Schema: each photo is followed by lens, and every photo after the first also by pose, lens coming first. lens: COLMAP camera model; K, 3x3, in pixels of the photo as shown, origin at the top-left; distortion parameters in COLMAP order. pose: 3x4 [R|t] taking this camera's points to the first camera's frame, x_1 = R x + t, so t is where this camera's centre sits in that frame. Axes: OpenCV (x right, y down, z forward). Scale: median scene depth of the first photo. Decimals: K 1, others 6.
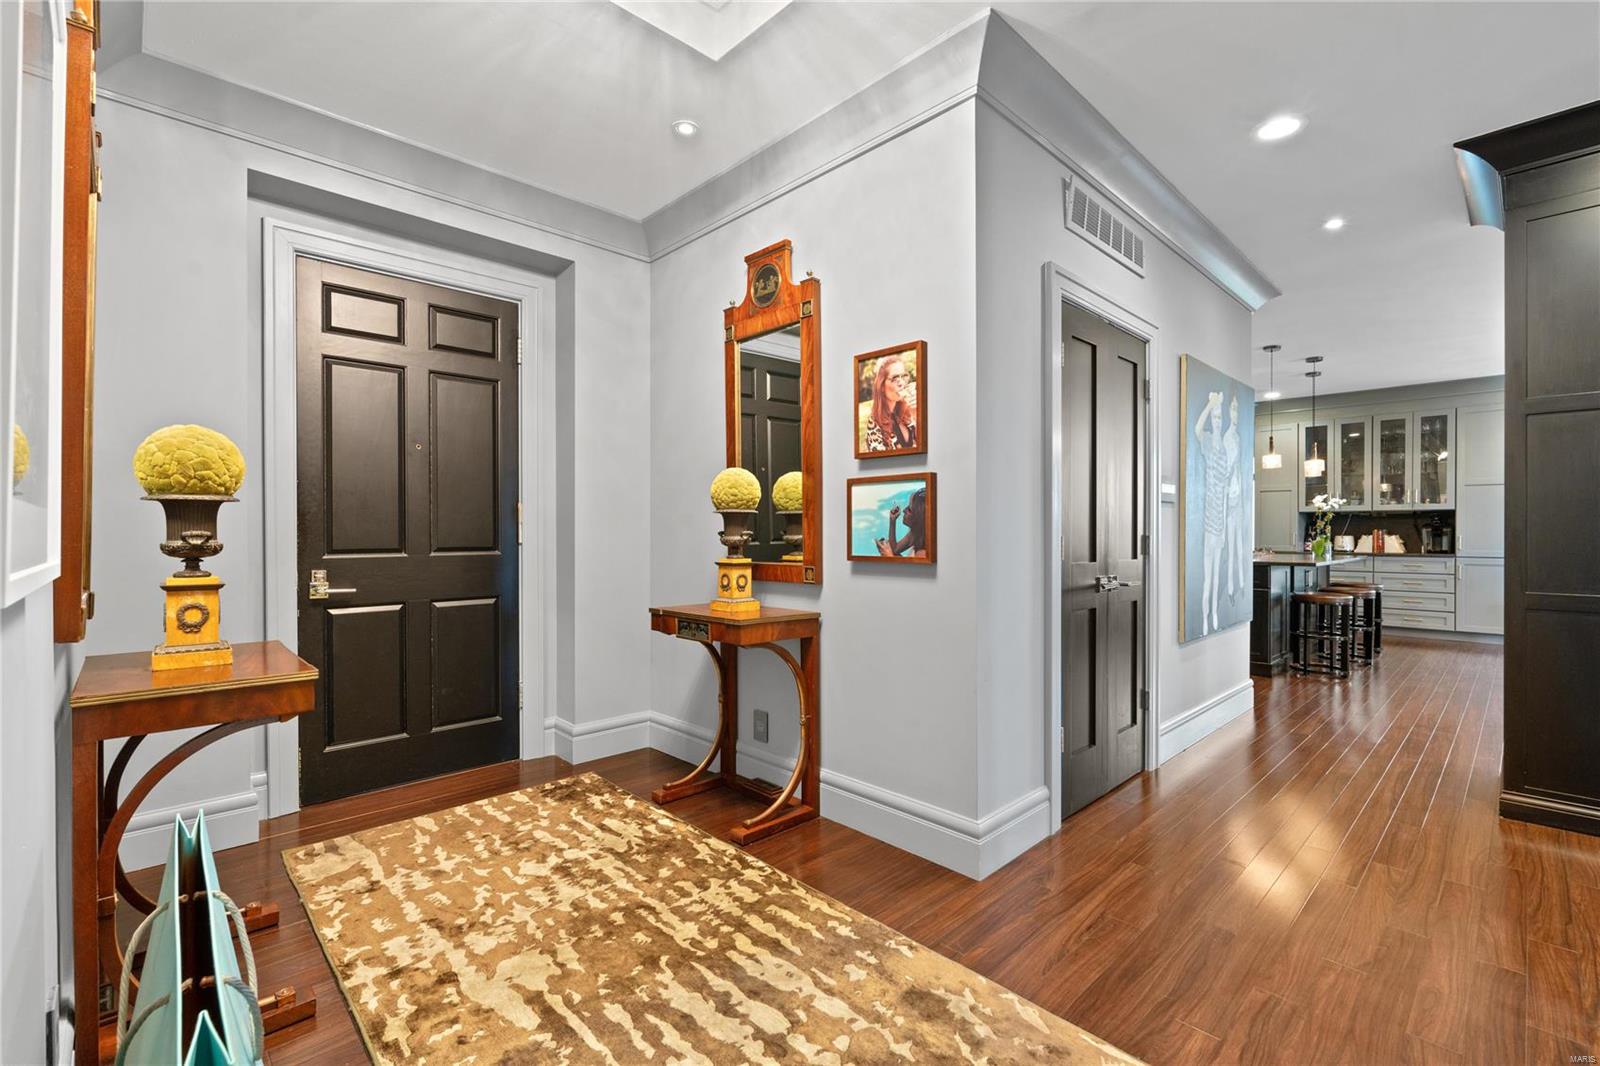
lens RADIAL K [[699.8, 0, 801.3], [0, 699.8, 535.4], [0, 0, 1]] dist [-0.006081, 0.000130]
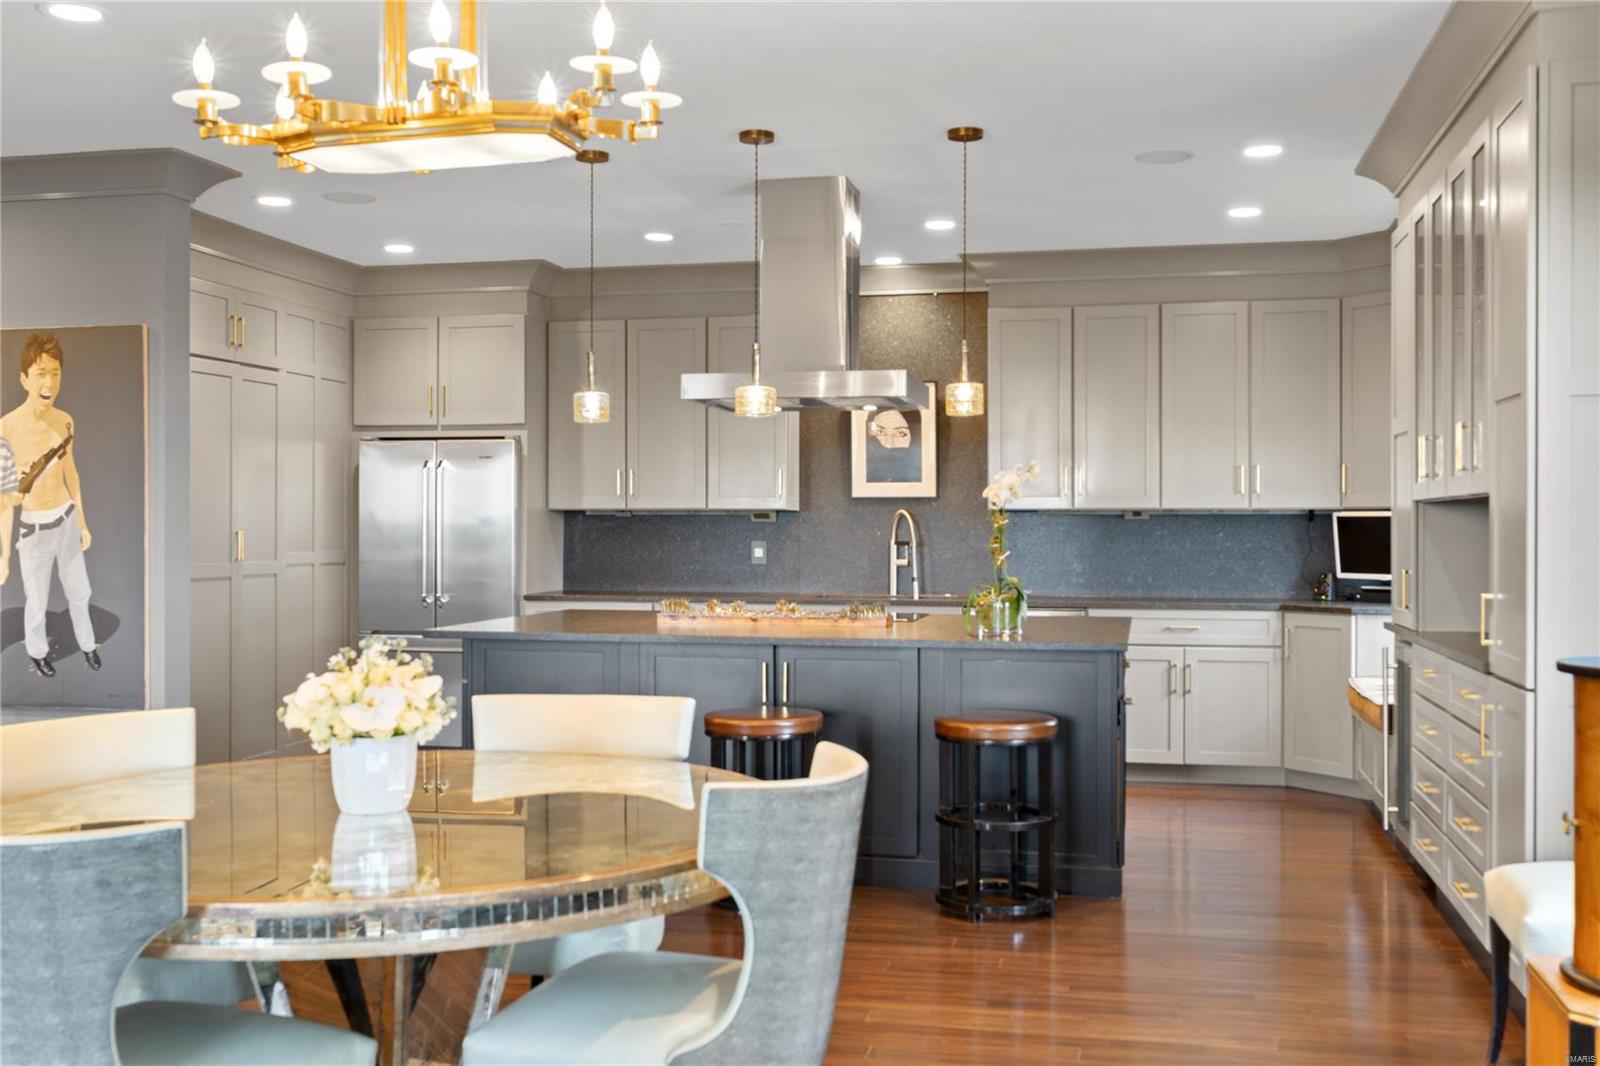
lens RADIAL K [[1584.5, 0, 806.4], [0, 1584.5, 535.9], [0, 0, 1]] dist [0.006791, -0.003755]
pose [[0.556332, 0.008181, -0.830920, 3.387314], [-0.005120, 0.999966, 0.006418, -0.065073], [0.830945, 0.000684, 0.556355, 1.150381]]
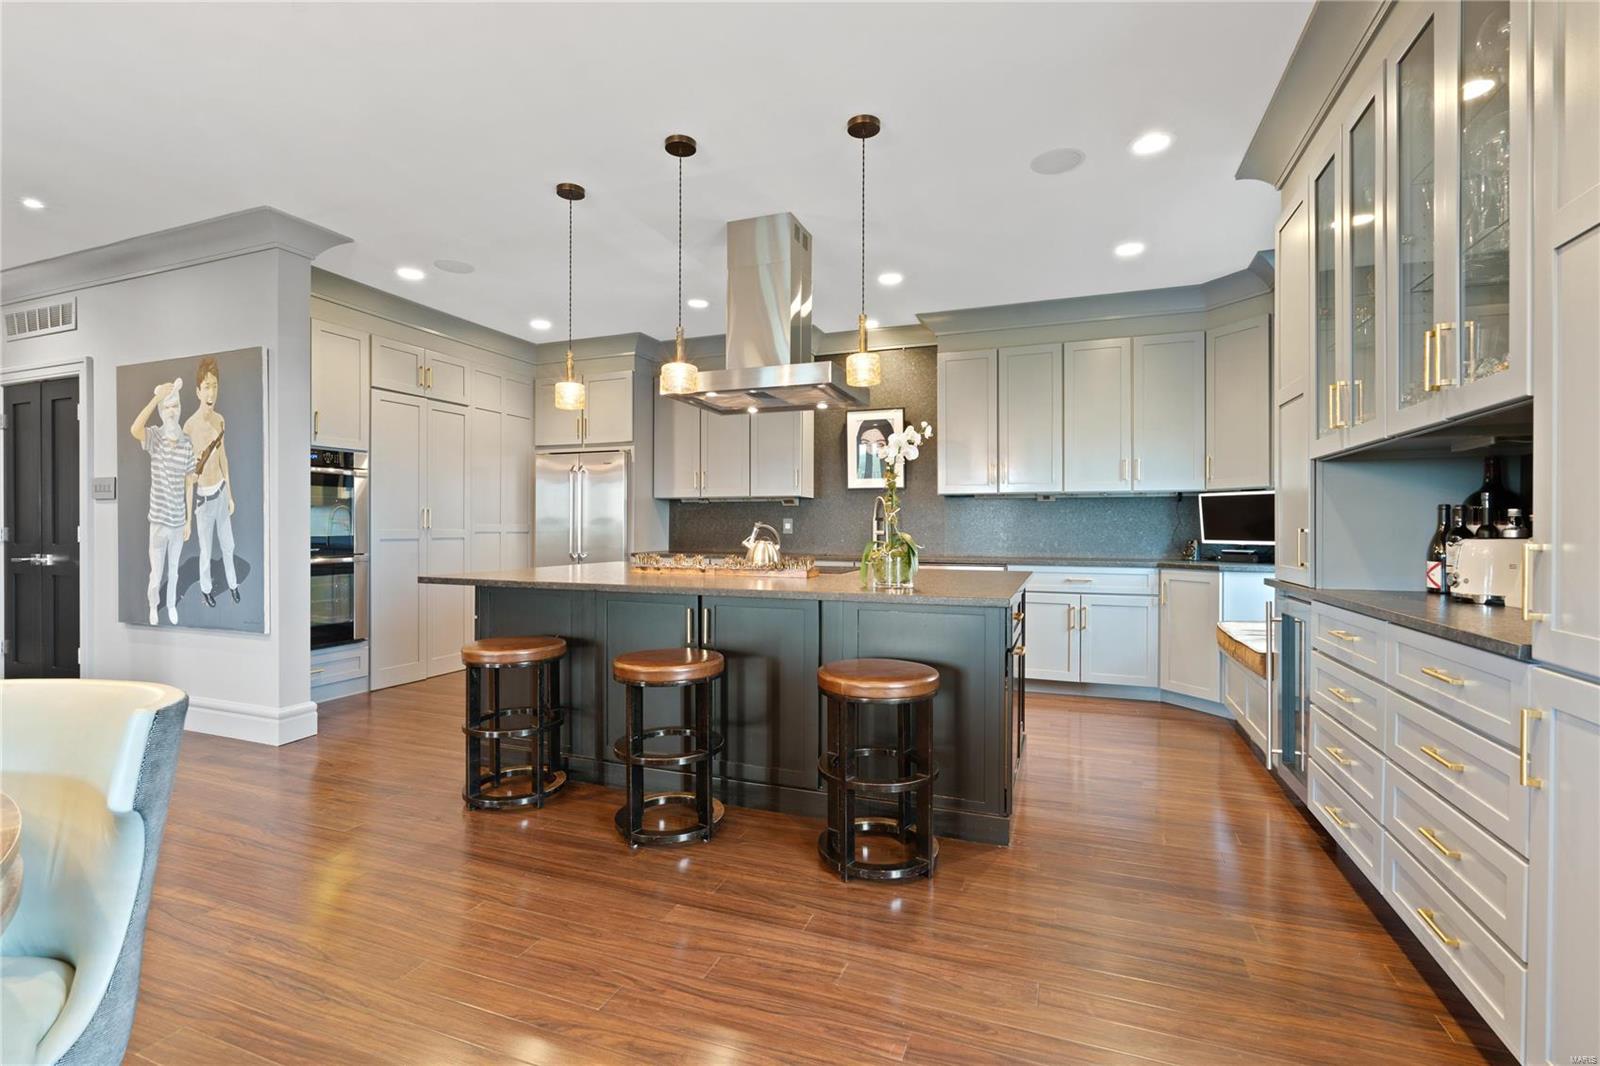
lens RADIAL K [[719.1, 0, 800.1], [0, 719.1, 530.1], [0, 0, 1]] dist [-0.006415, -0.000419]
pose [[0.426464, 0.006843, -0.904479, 2.676706], [-0.005879, 0.999971, 0.004794, -0.009392], [0.904486, 0.003273, 0.426492, 1.947842]]
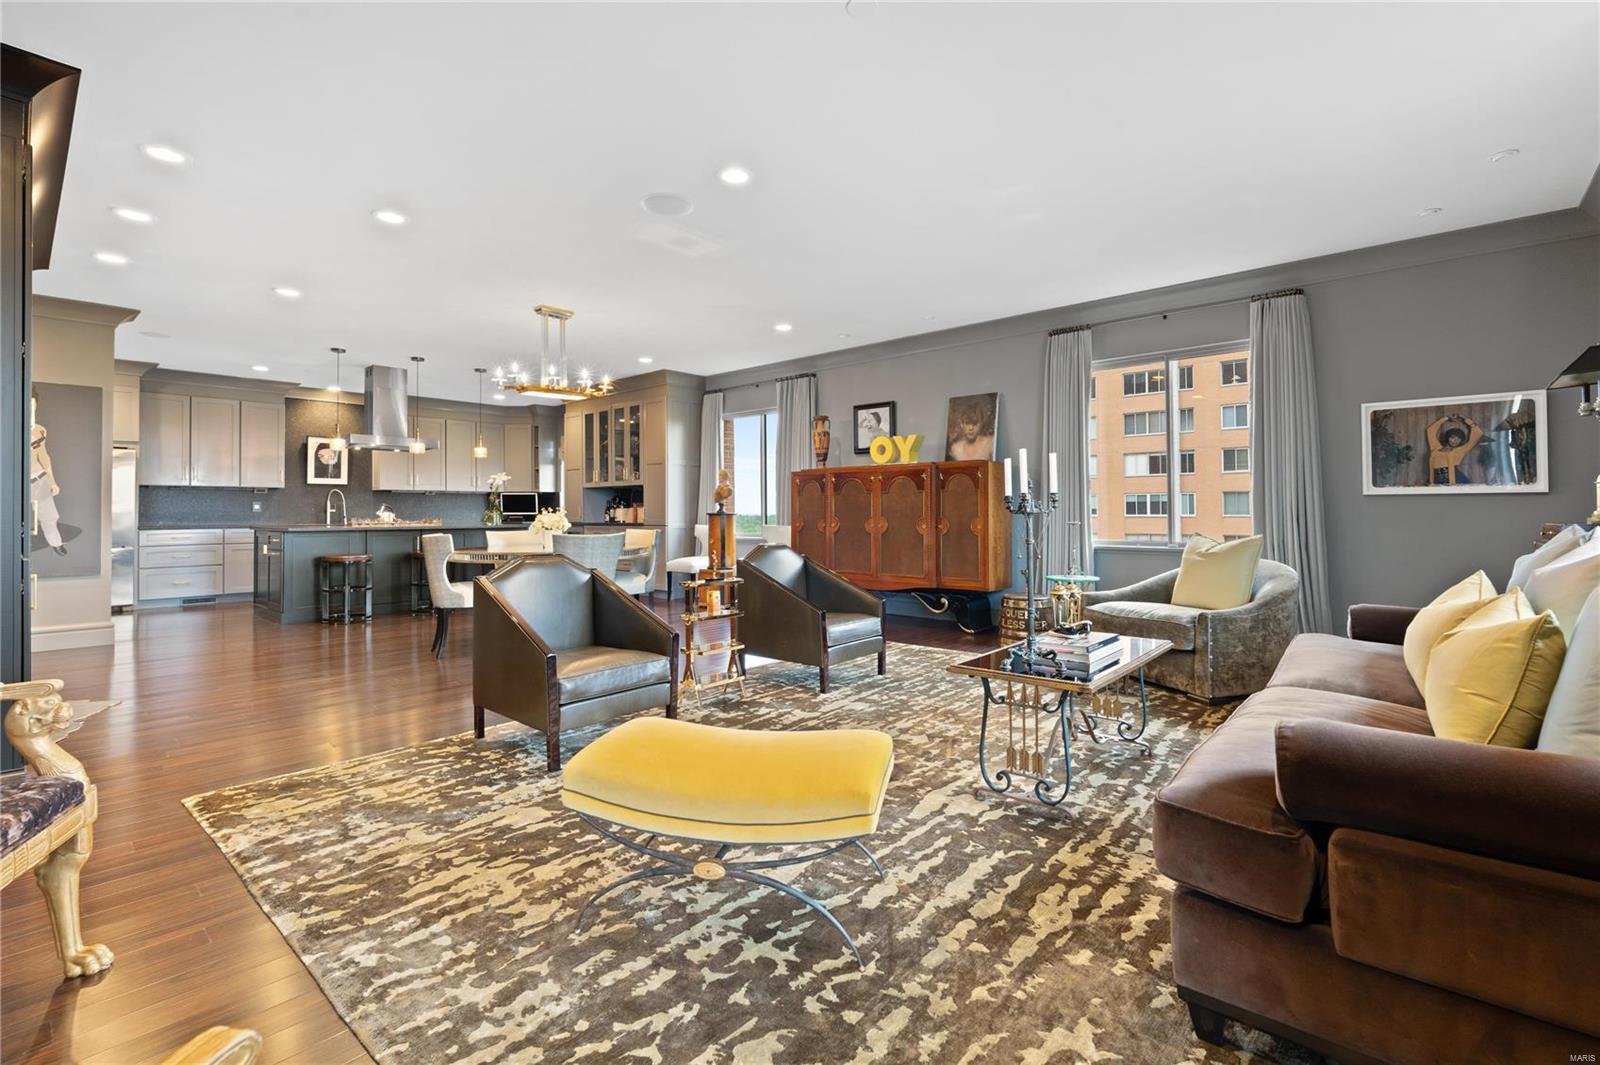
lens RADIAL K [[714.7, 0, 804.9], [0, 714.7, 501.9], [0, 0, 1]] dist [-0.002092, -0.000078]
pose [[0.996269, -0.003188, 0.086247, 2.889659], [0.004820, 0.999813, -0.018731, 0.039827], [-0.086171, 0.019076, 0.996098, -0.614500]]
